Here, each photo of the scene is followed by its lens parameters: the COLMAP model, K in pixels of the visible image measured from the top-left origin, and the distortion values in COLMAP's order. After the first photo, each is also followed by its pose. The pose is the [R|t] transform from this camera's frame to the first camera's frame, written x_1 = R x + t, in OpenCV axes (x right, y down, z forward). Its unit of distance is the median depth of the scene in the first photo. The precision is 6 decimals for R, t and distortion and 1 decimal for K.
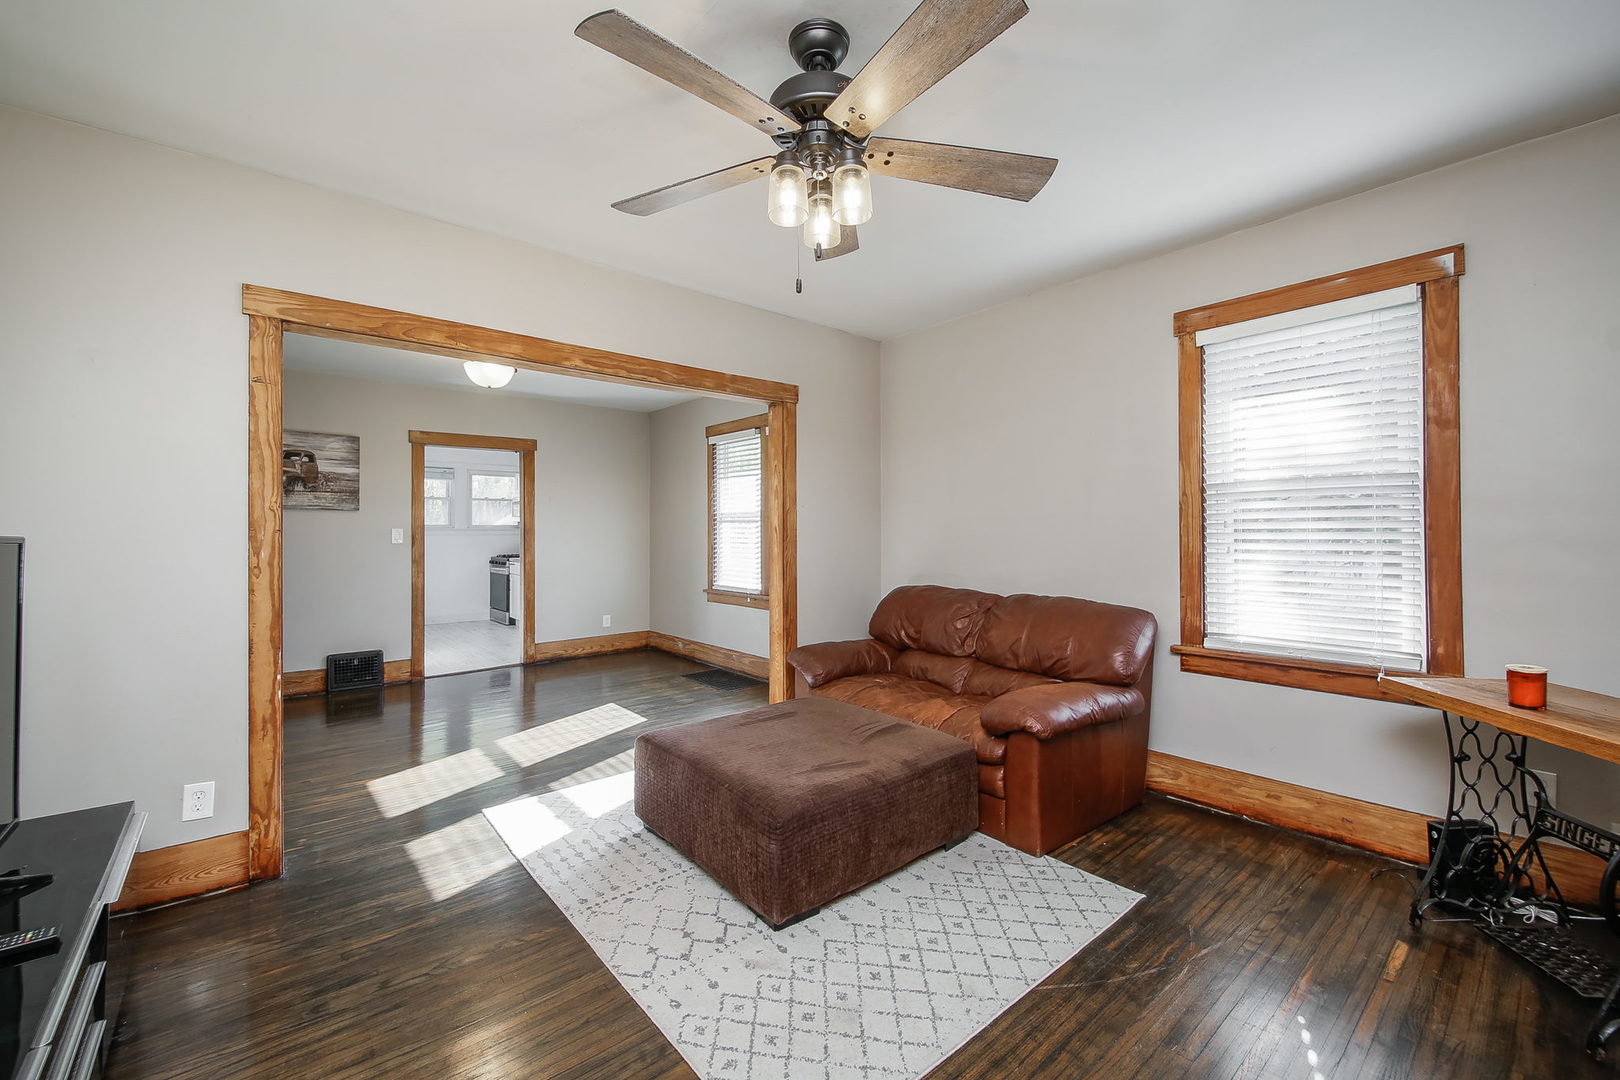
lens RADIAL K [[636.8, 0, 824.0], [0, 636.8, 530.5], [0, 0, 1]] dist [-0.008513, -0.000536]
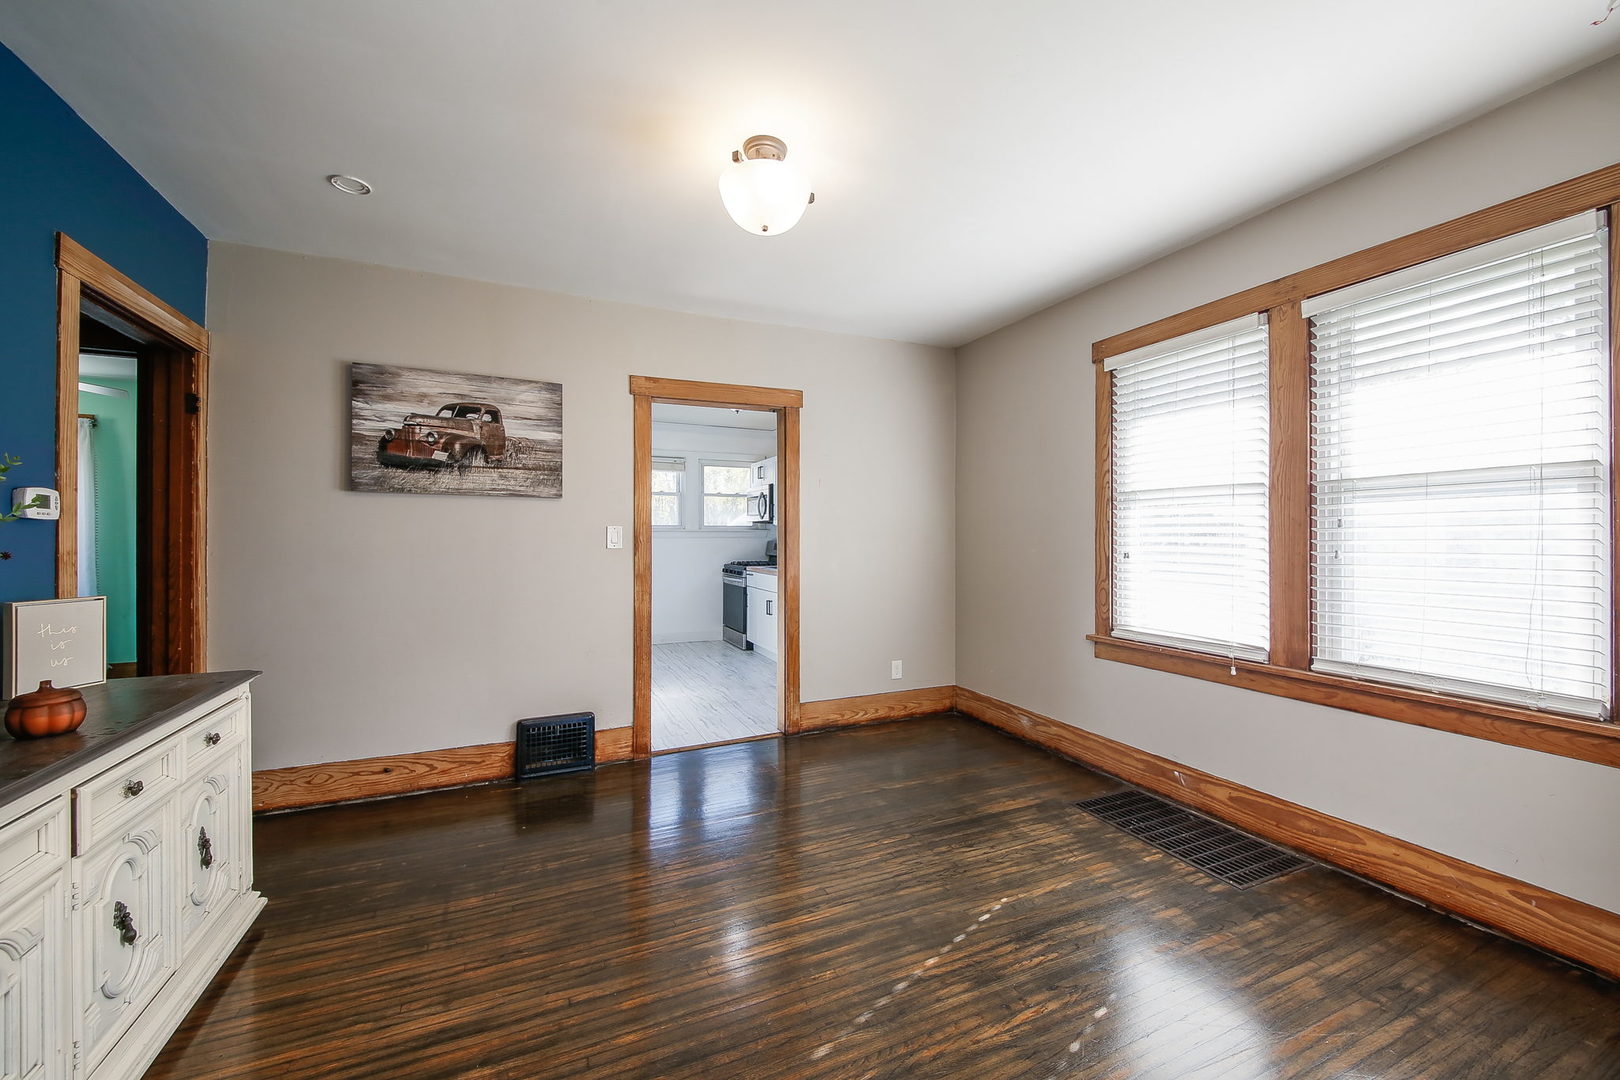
lens RADIAL K [[616.9, 0, 803.1], [0, 616.9, 540.7], [0, 0, 1]] dist [0.029804, 0.000061]
pose [[0.946989, 0.004049, -0.321240, -0.275163], [-0.001183, 0.999958, 0.009117, 0.005756], [0.321263, -0.008254, 0.946954, 0.444710]]
